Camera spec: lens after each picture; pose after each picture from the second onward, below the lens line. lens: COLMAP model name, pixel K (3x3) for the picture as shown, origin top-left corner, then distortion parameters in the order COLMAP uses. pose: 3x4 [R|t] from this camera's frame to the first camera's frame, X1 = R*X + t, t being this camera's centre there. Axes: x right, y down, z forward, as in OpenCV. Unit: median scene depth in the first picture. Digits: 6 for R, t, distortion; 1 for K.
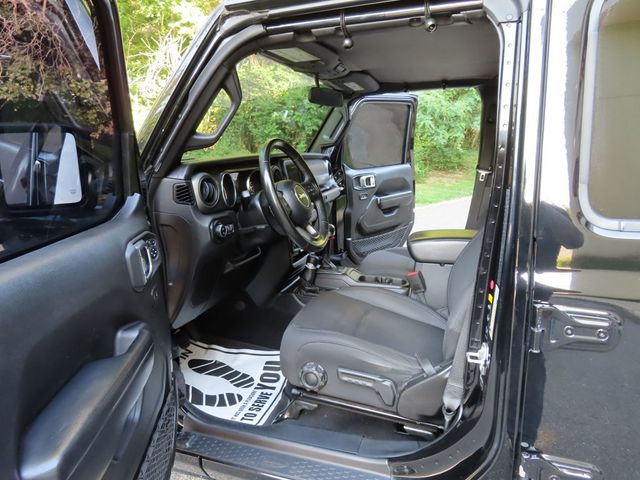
lens RADIAL K [[457.1, 0, 320.0], [0, 457.1, 239.9], [0, 0, 1]] dist [-0.008045, 0.000036]
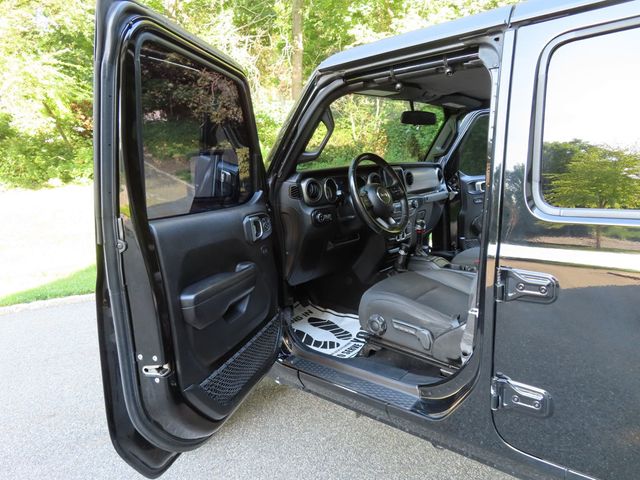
lens RADIAL K [[457.1, 0, 320.0], [0, 457.1, 239.9], [0, 0, 1]] dist [-0.008045, 0.000036]
pose [[0.929860, 0.039632, -0.365772, 0.300345], [-0.046425, 0.998874, -0.009792, 0.060793], [0.364972, 0.026086, 0.930653, -0.330587]]
